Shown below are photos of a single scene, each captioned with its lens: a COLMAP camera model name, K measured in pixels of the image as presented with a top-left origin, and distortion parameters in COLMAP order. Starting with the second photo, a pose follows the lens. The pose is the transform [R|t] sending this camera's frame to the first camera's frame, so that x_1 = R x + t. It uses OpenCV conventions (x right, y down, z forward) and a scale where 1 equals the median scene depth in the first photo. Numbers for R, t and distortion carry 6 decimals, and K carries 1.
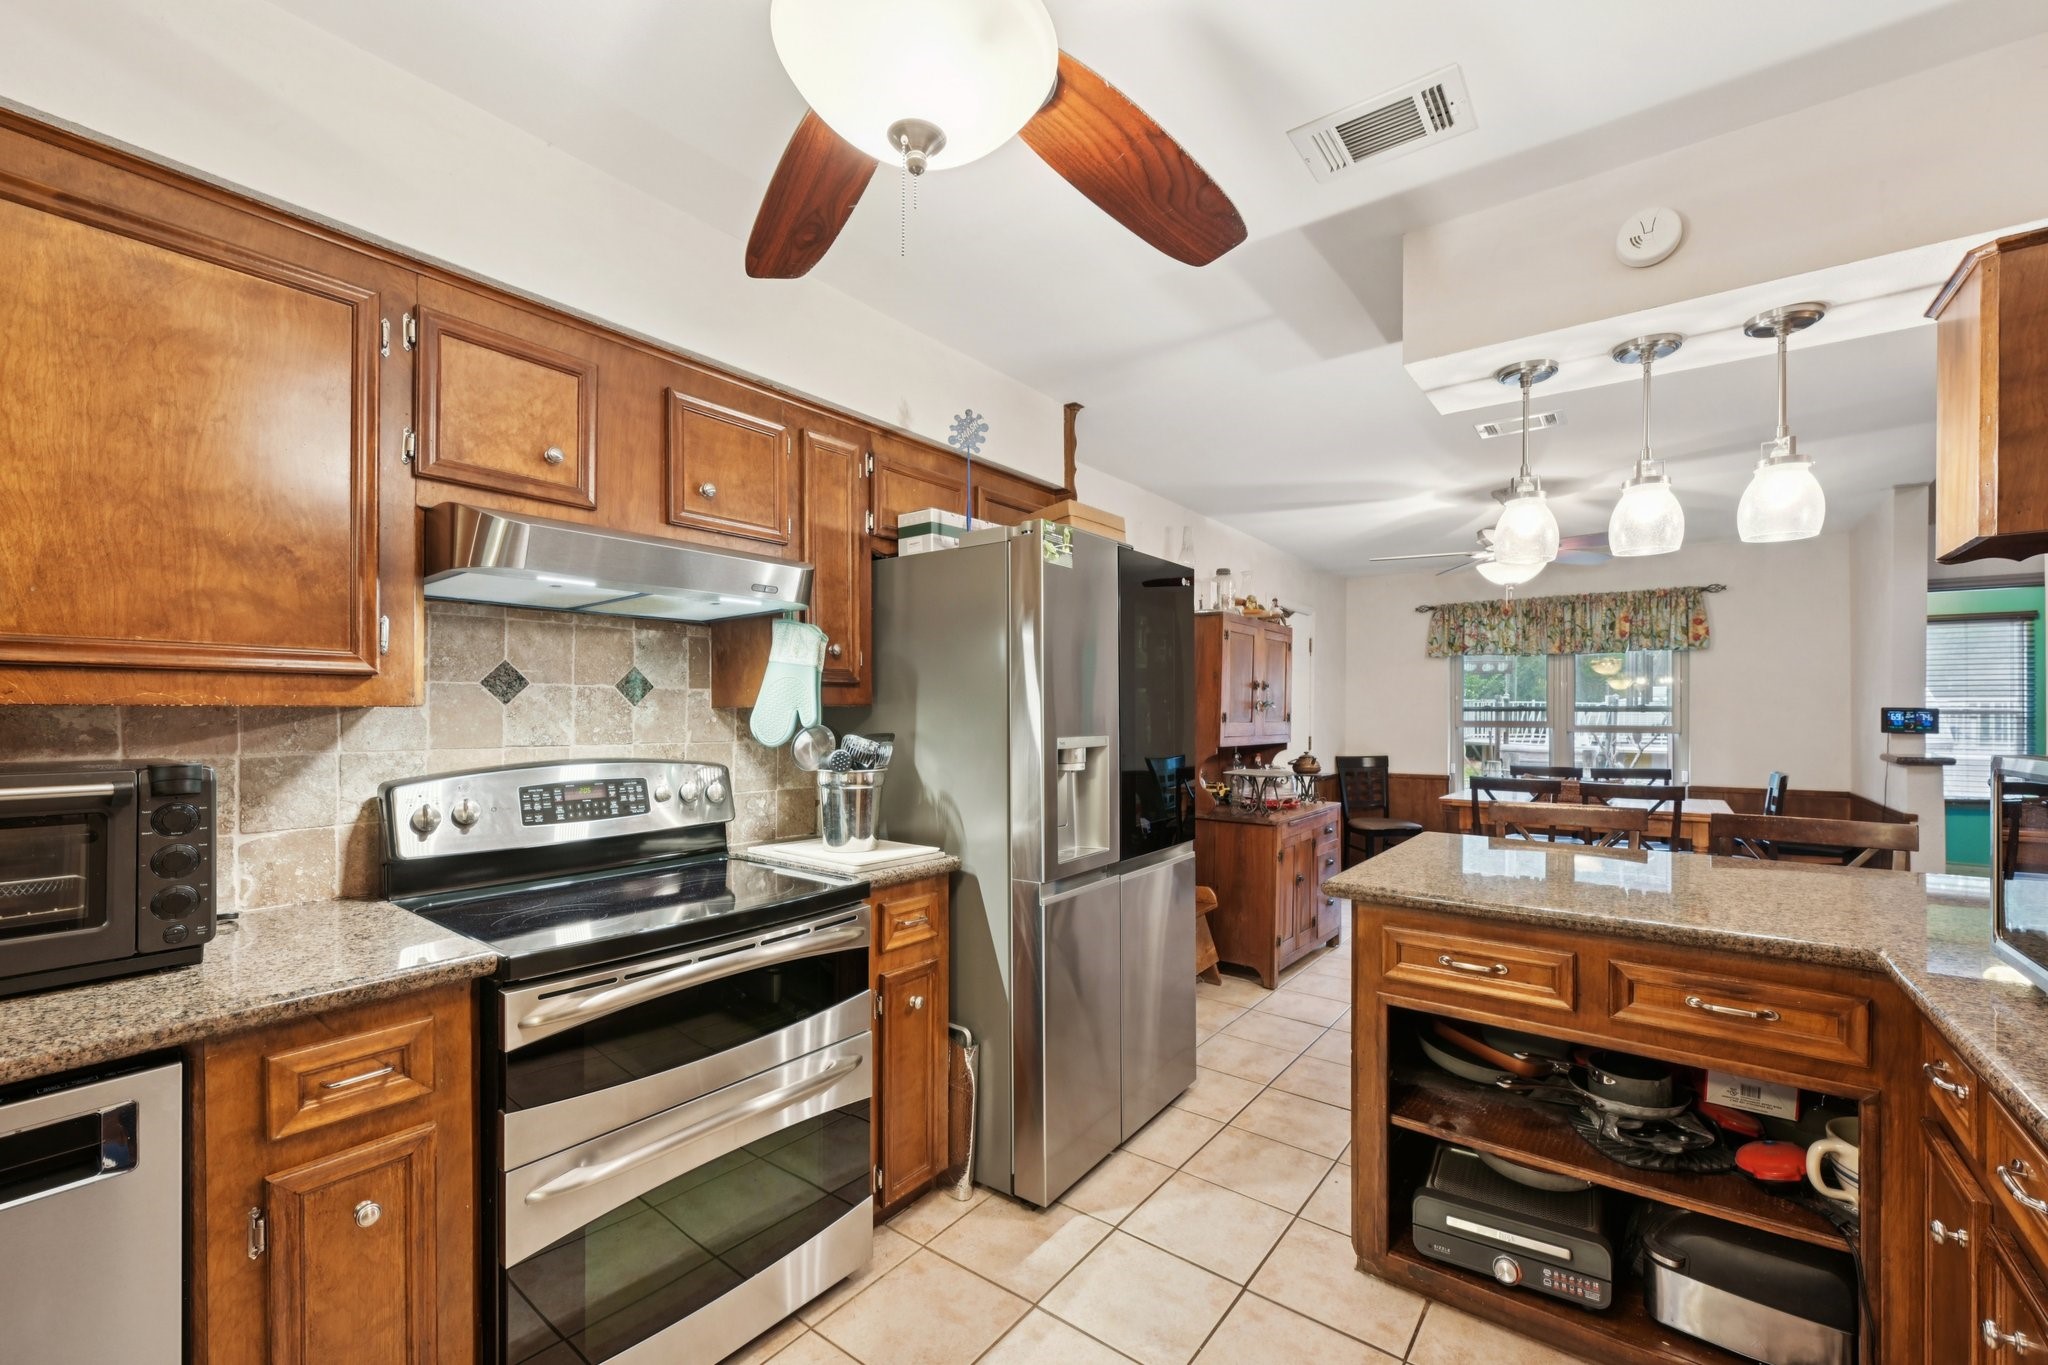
lens RADIAL K [[836.8, 0, 1029.0], [0, 836.8, 703.9], [0, 0, 1]] dist [0.000025, -0.000024]
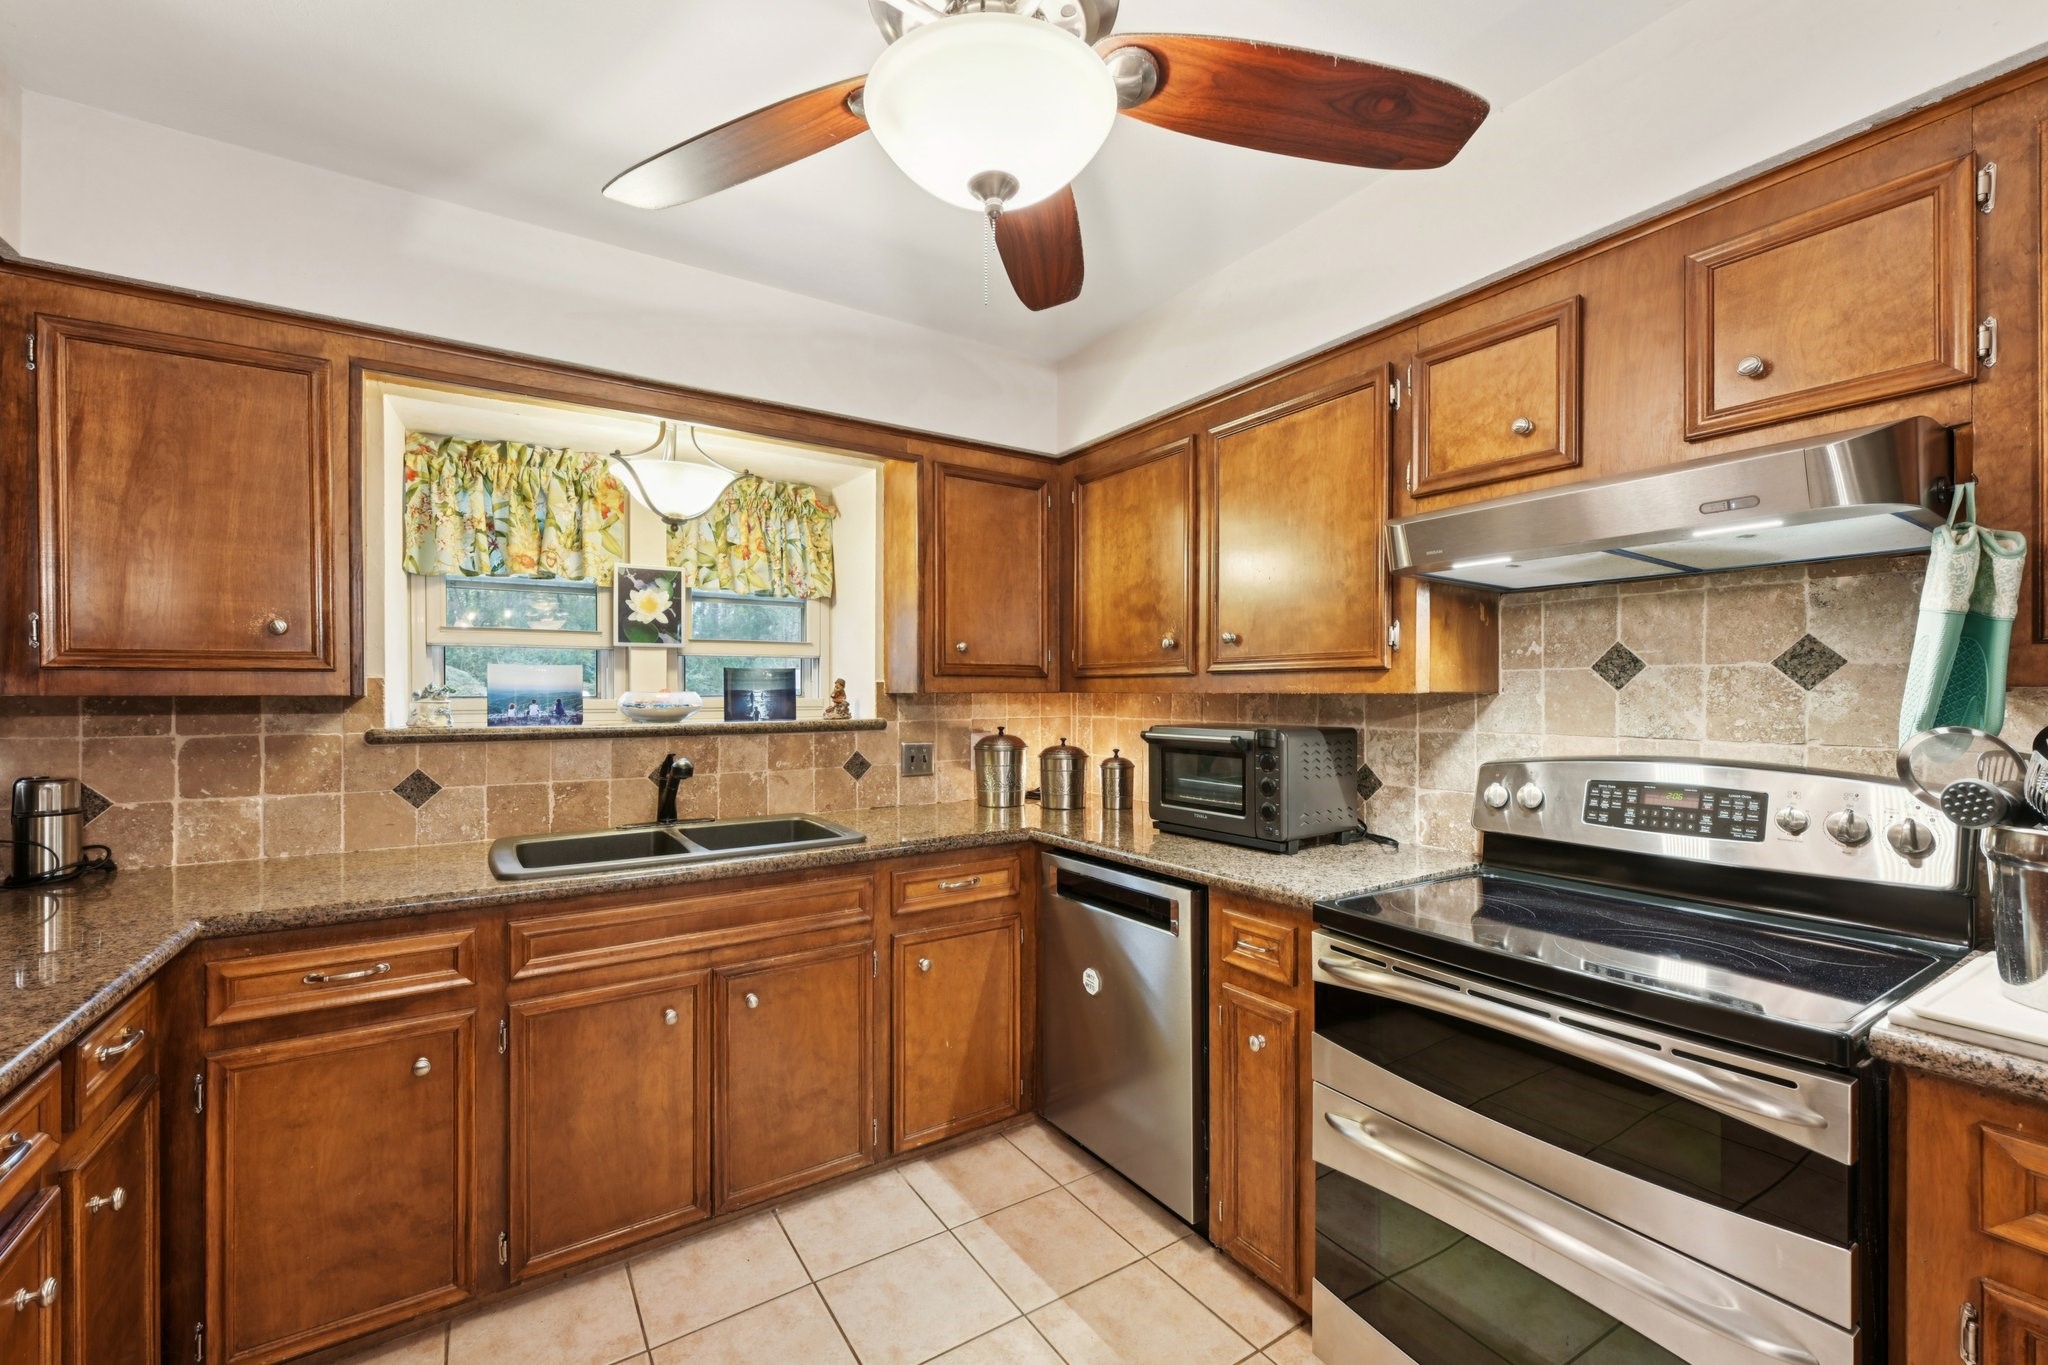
lens RADIAL K [[830.0, 0, 1024.0], [0, 830.0, 682.5], [0, 0, 1]] dist [-0.001116, -0.000135]
pose [[-0.332506, -0.015982, -0.942966, 0.440519], [0.005727, 0.999804, -0.018965, 0.005679], [0.943084, -0.011706, -0.332349, 0.688072]]
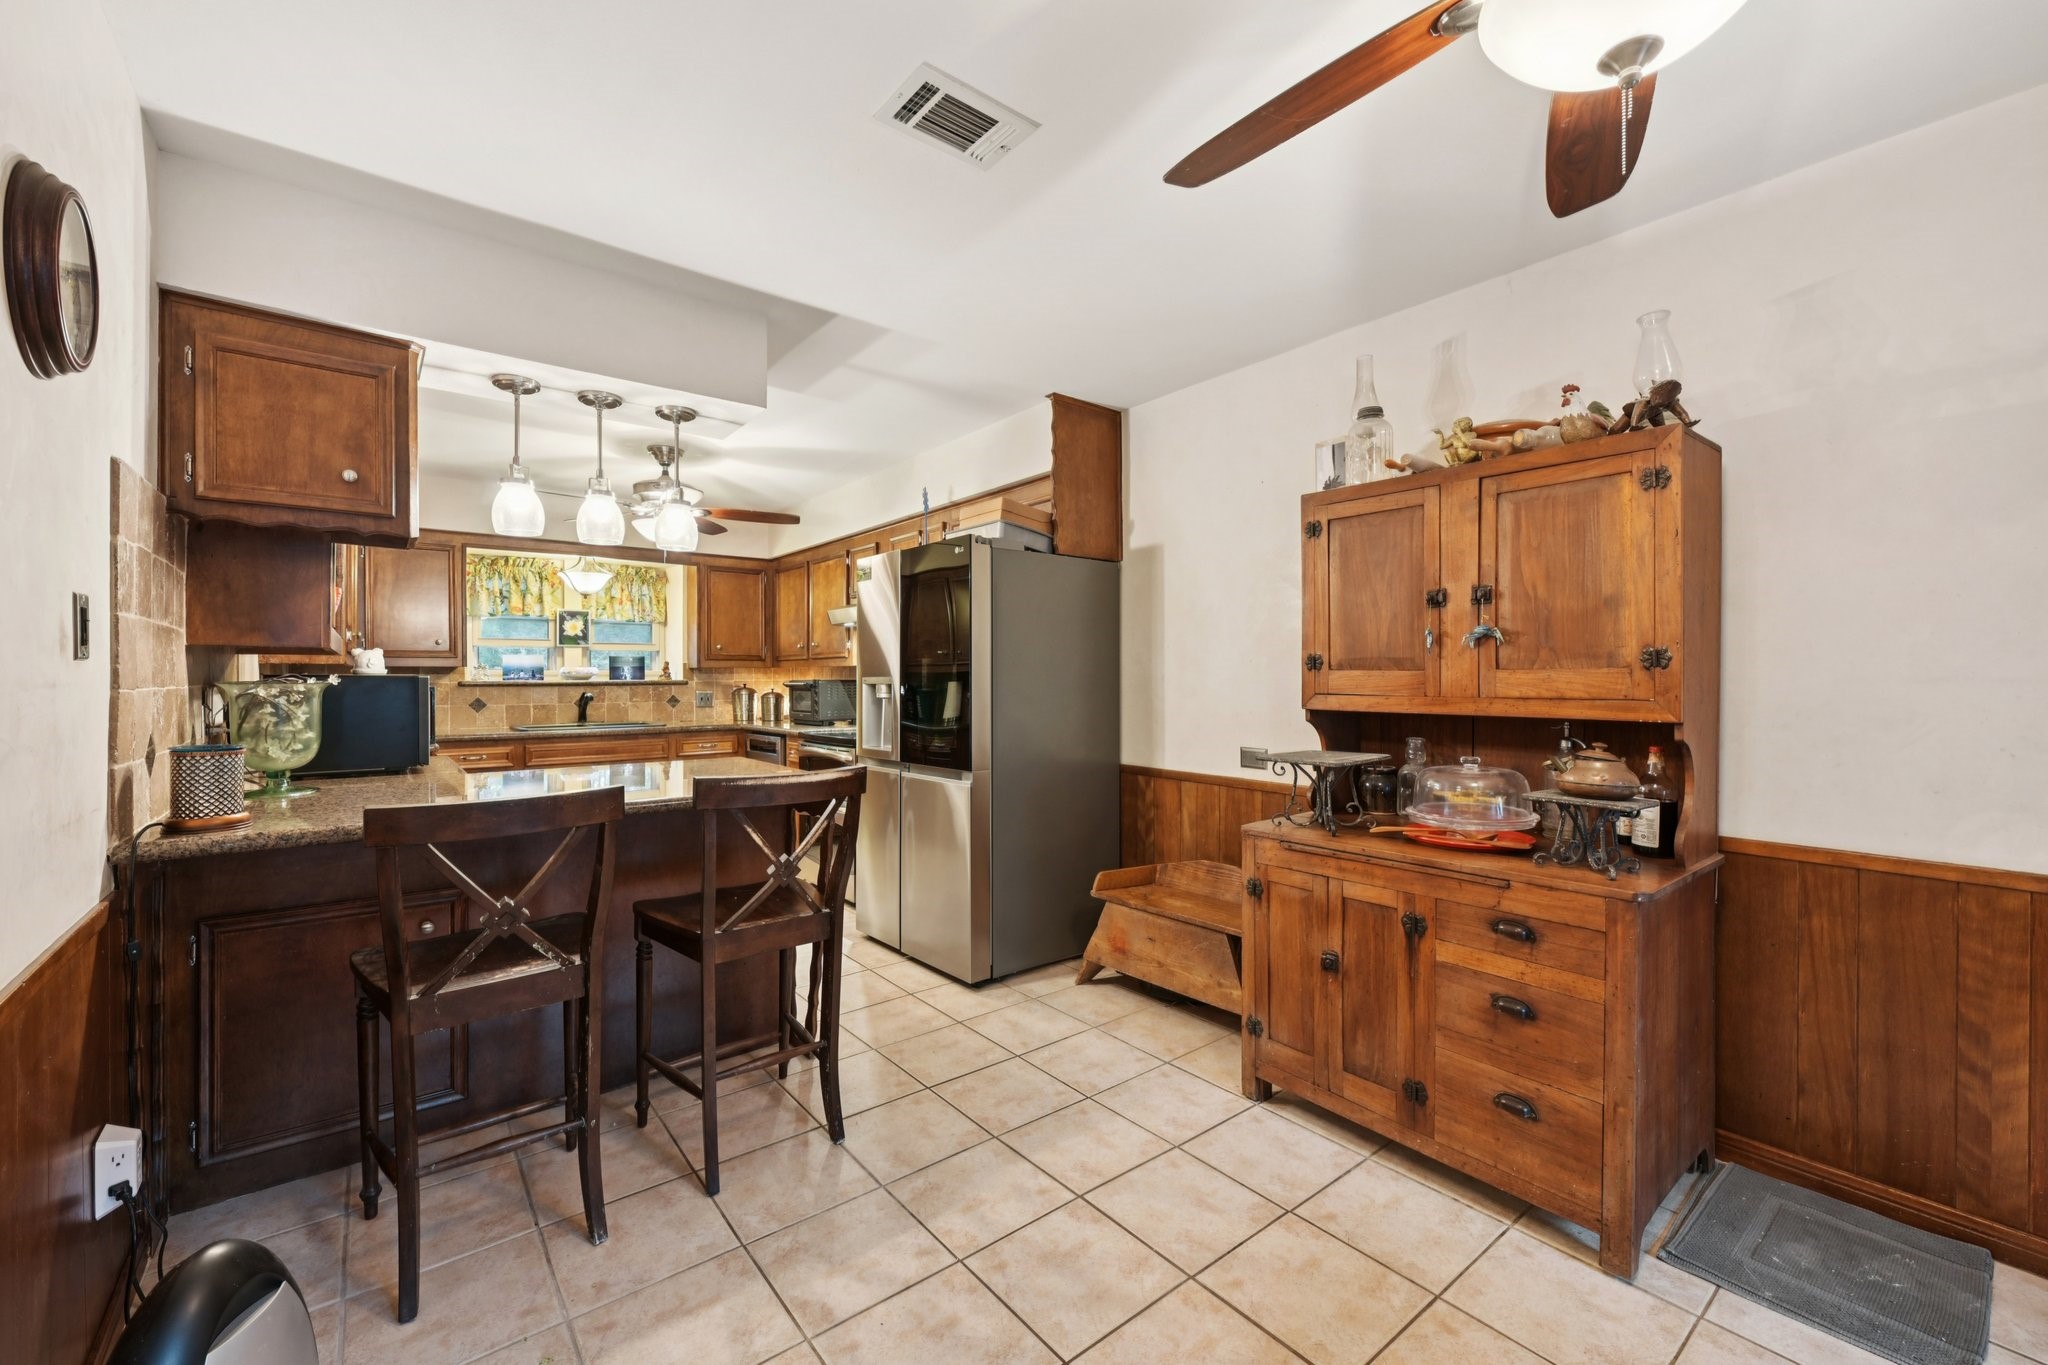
lens RADIAL K [[830.0, 0, 1024.0], [0, 830.0, 682.5], [0, 0, 1]] dist [-0.001116, -0.000135]
pose [[-0.251563, -0.001094, -0.967840, 1.846992], [0.006881, 0.999972, -0.002918, 0.067140], [0.967816, -0.007394, -0.251548, 1.977418]]
